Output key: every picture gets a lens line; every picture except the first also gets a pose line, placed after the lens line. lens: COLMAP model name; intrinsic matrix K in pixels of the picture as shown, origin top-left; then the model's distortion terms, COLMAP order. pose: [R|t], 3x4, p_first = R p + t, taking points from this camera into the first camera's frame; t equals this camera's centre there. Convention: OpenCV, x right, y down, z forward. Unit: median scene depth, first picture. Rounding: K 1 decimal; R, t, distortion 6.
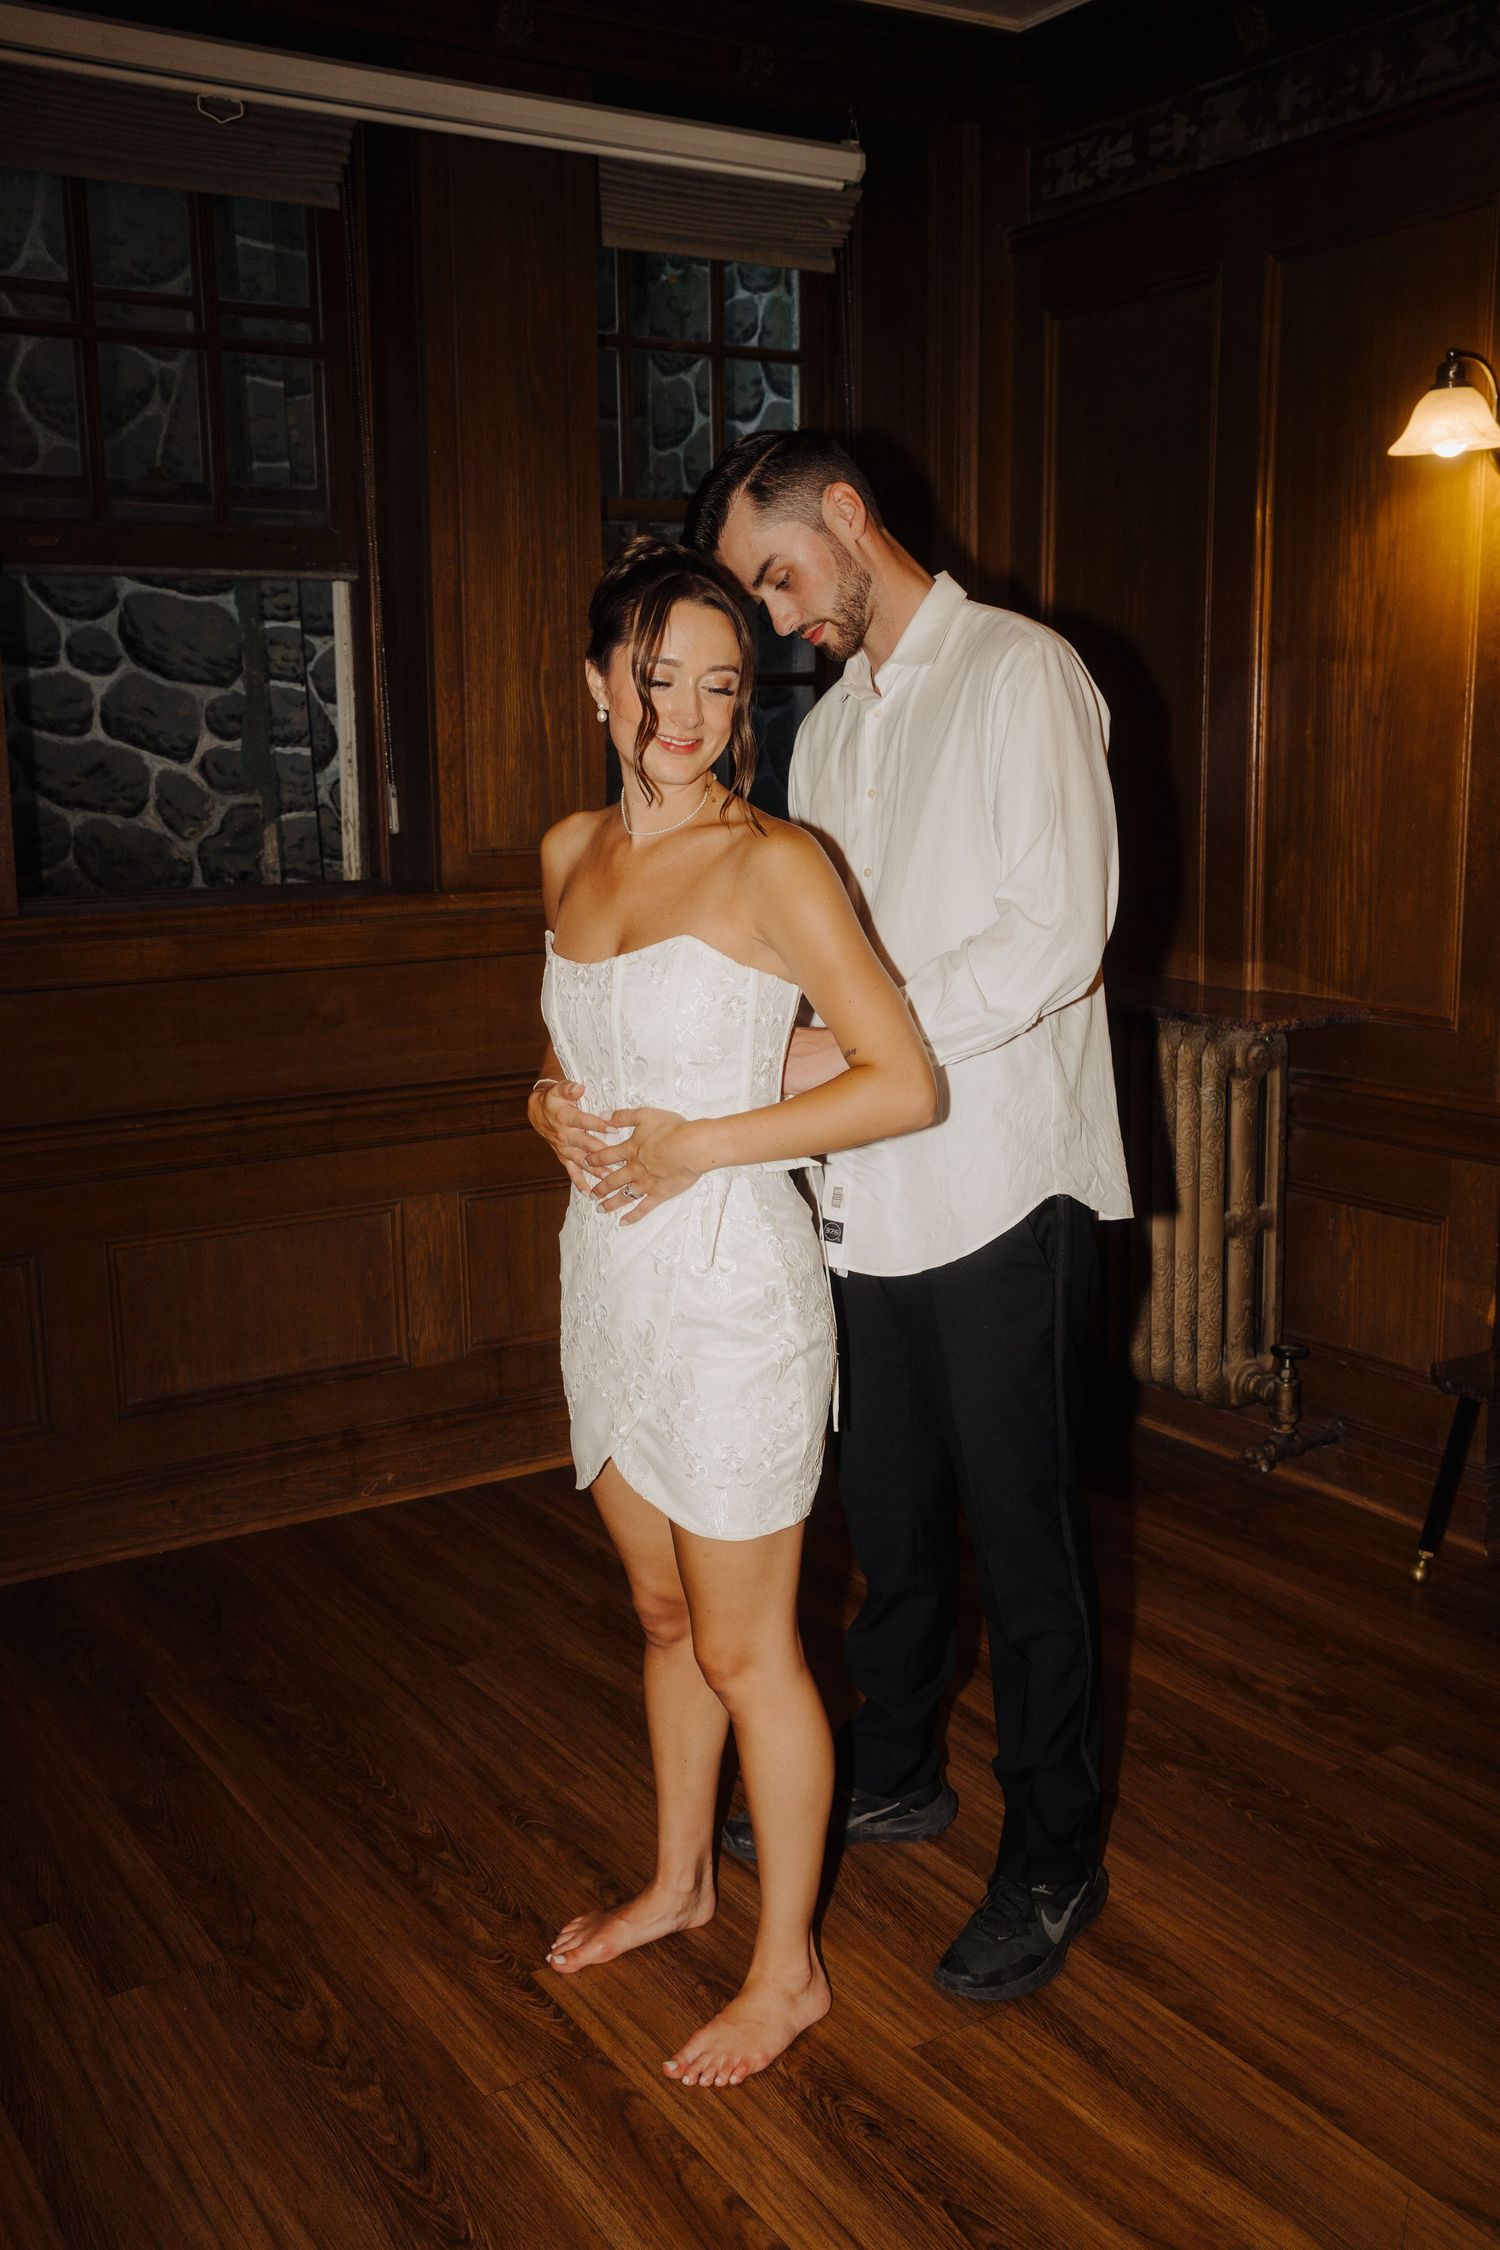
lens RADIAL K [[2185.4, 0, 756.0], [0, 2185.4, 1156.0], [0, 0, 1]] dist [-0.045977, 0.165572]
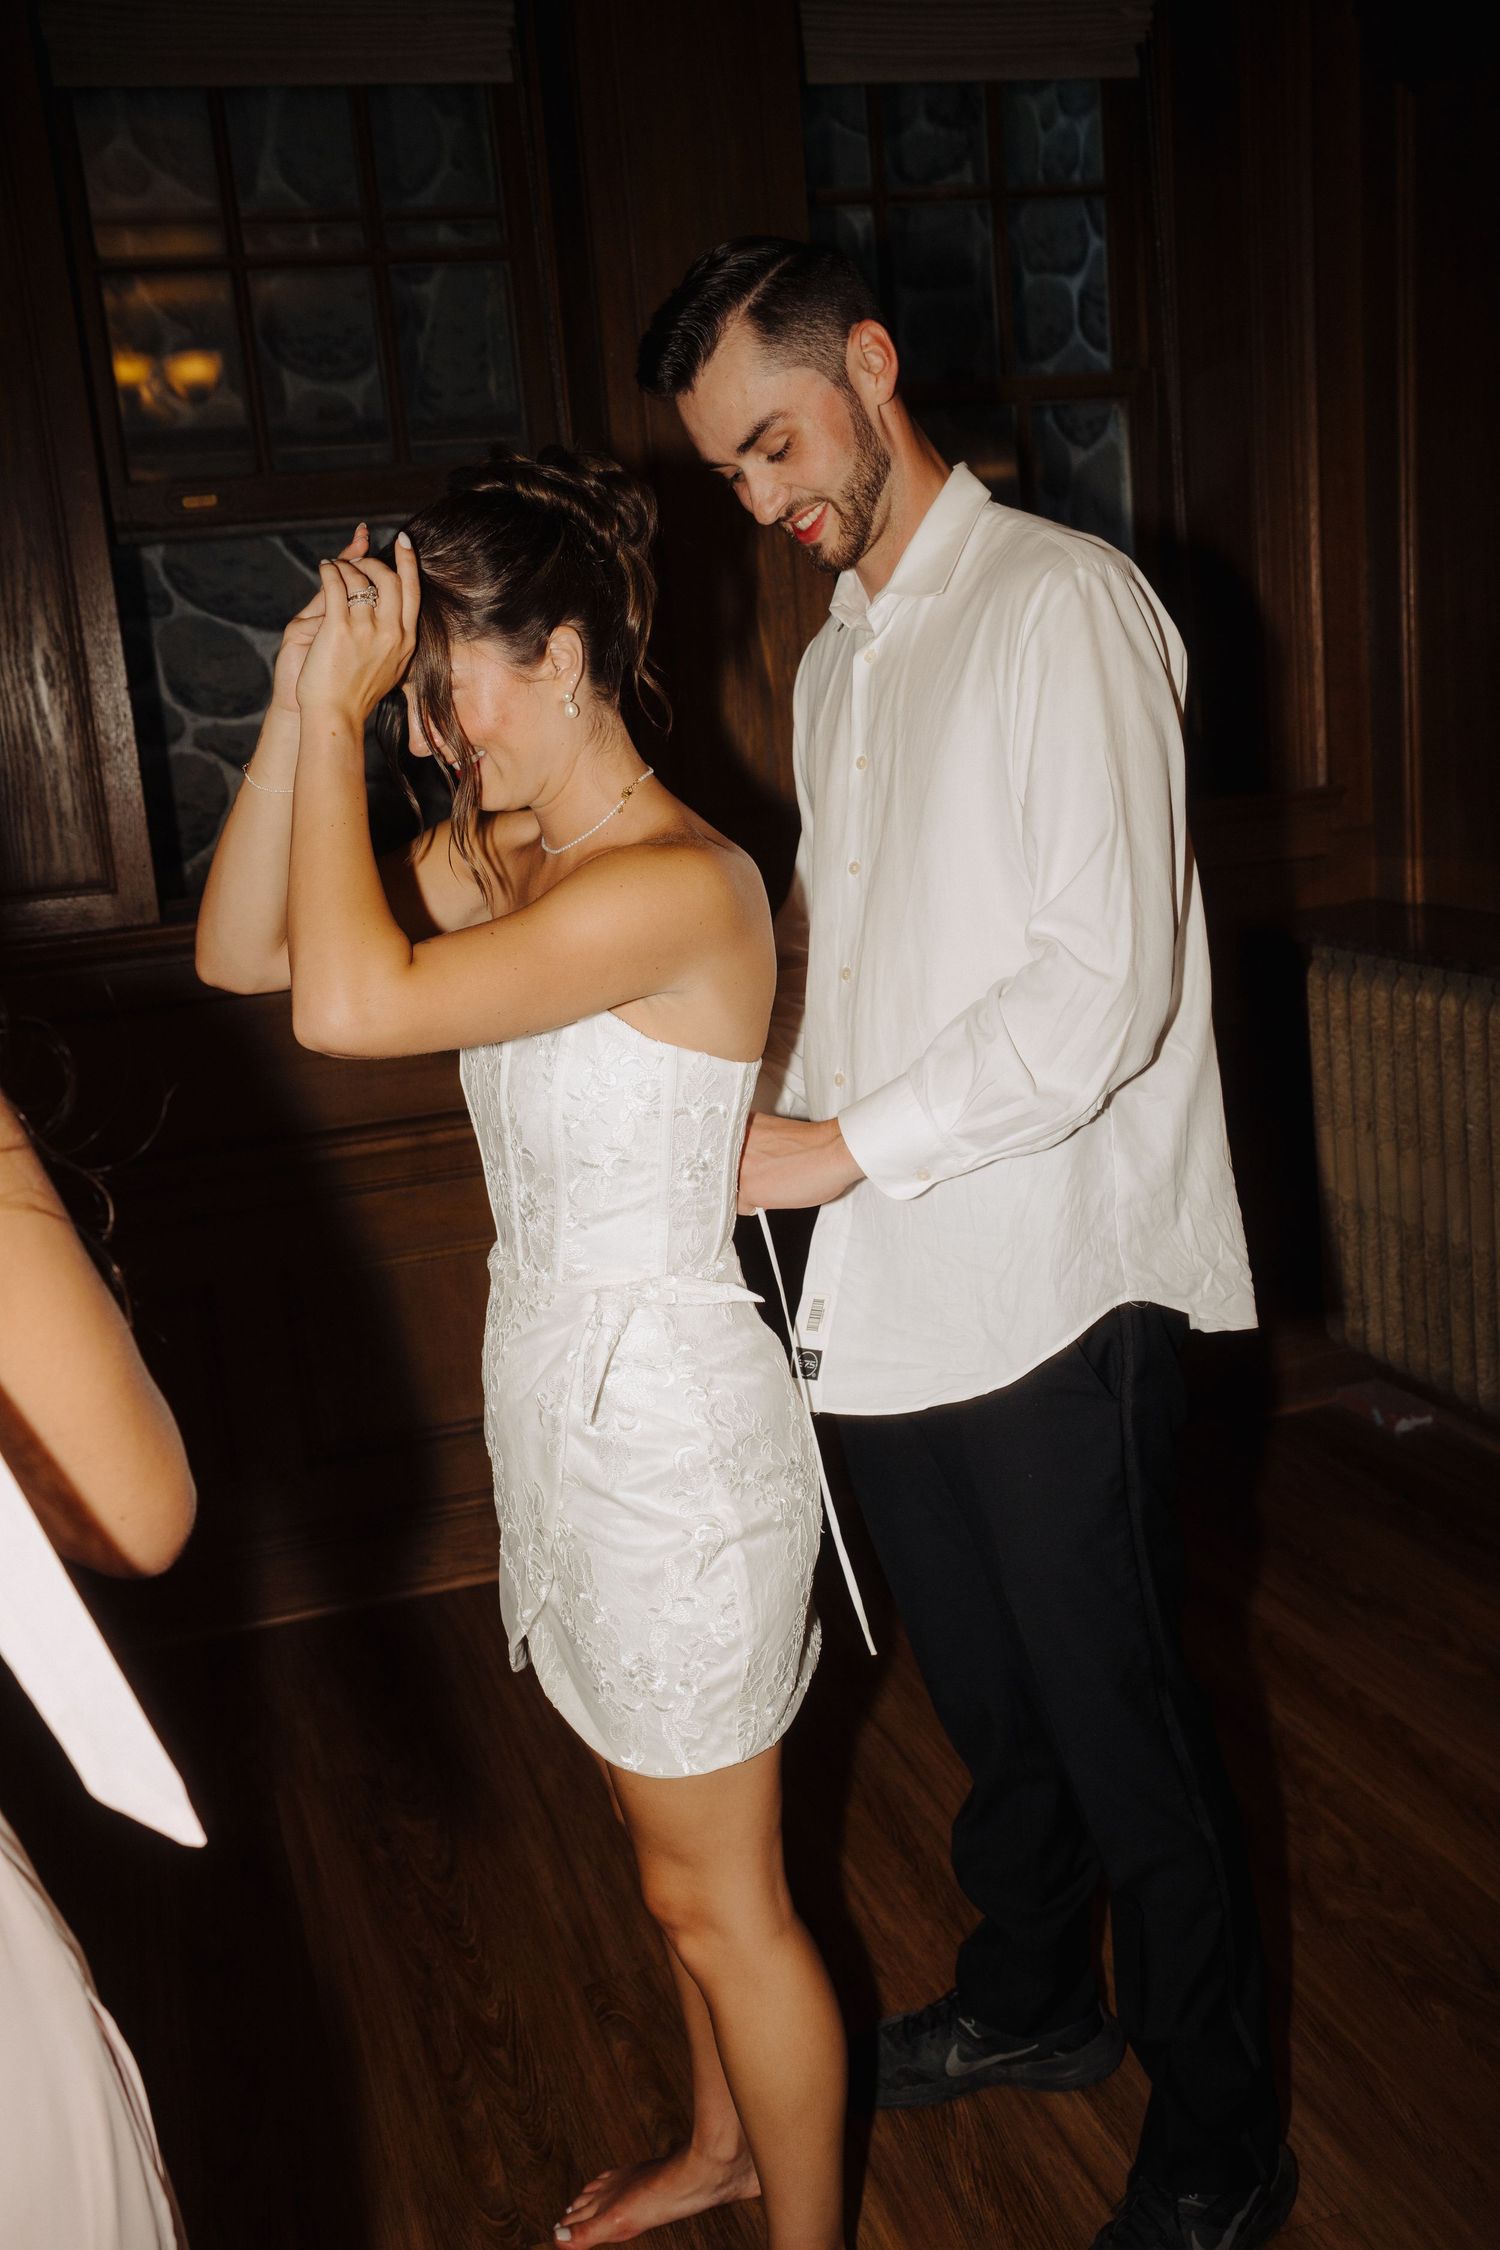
lens RADIAL K [[2185.4, 0, 756.0], [0, 2185.4, 1156.0], [0, 0, 1]] dist [-0.045977, 0.165572]
pose [[0.963591, -0.012836, -0.267071, 0.190951], [0.024600, 0.998867, 0.040750, -0.058514], [0.266245, -0.045836, 0.962815, 0.249110]]
